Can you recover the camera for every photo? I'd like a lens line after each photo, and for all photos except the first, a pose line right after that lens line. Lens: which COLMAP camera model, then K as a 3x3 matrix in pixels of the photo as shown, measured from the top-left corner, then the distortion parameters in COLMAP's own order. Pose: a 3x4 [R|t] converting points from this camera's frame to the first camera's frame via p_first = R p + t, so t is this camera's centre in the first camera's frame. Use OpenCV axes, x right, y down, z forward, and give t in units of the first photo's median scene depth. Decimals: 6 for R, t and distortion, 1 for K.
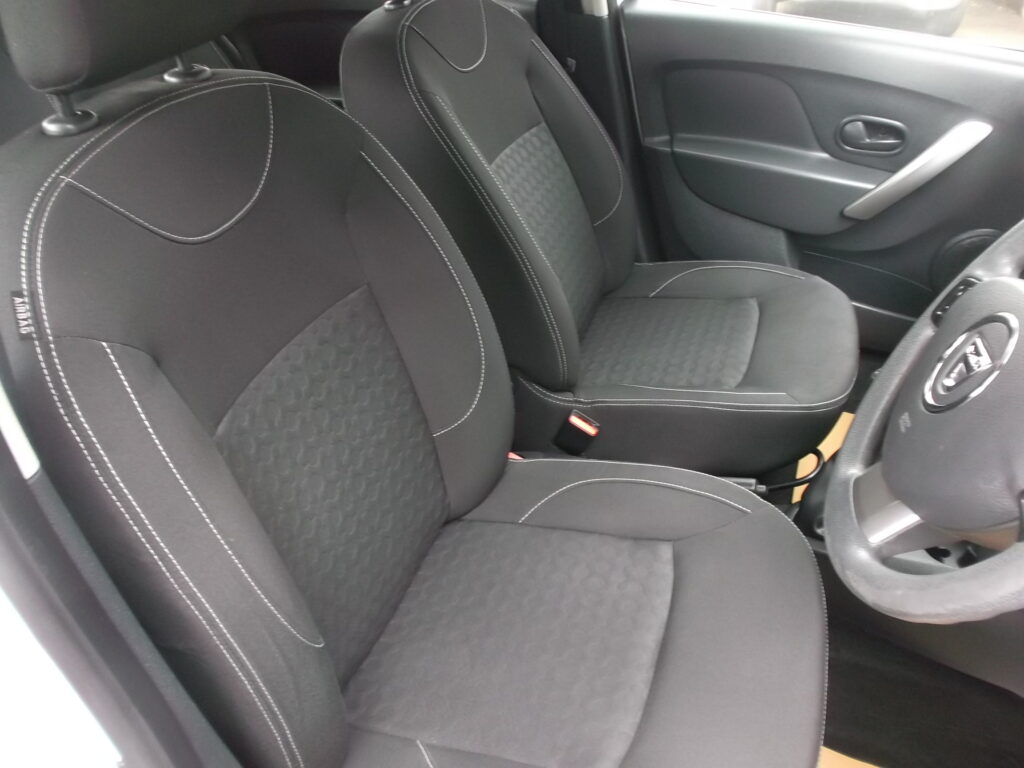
lens RADIAL K [[810.3, 0, 512.0], [0, 810.3, 384.0], [0, 0, 1]] dist [-0.055682, 0.009324]
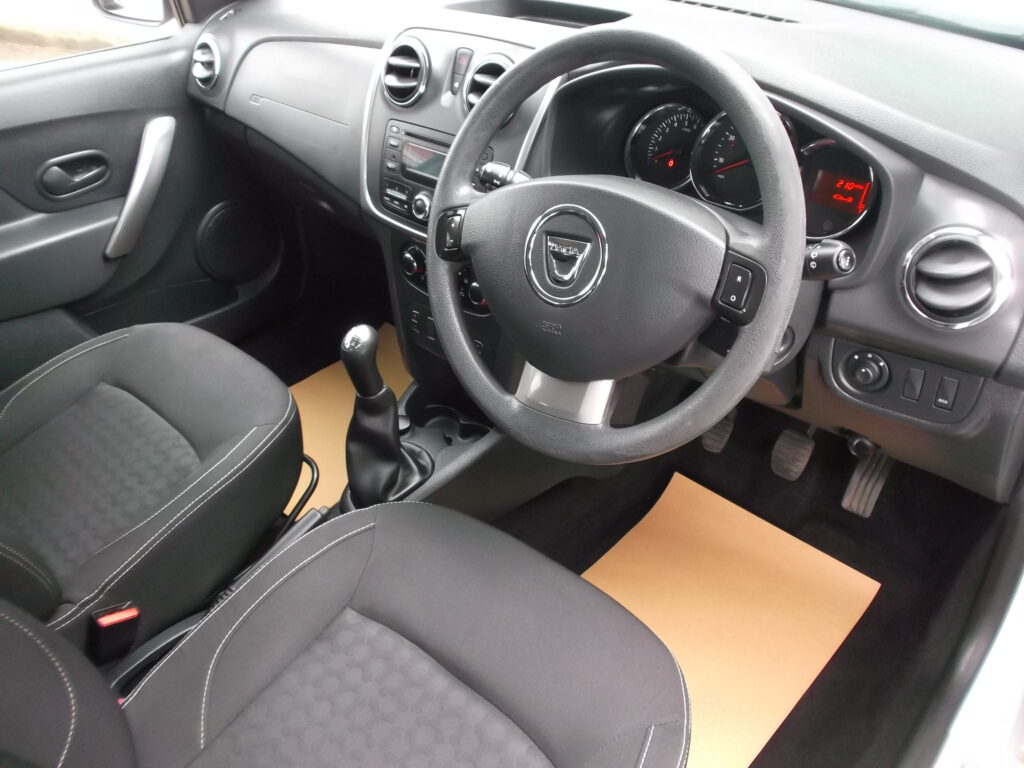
lens RADIAL K [[810.3, 0, 512.0], [0, 810.3, 384.0], [0, 0, 1]] dist [-0.055682, 0.009324]
pose [[0.372618, -0.569853, 0.732409, -0.186748], [0.580817, 0.758756, 0.294857, -0.113859], [-0.723745, 0.315526, 0.613707, 0.160036]]
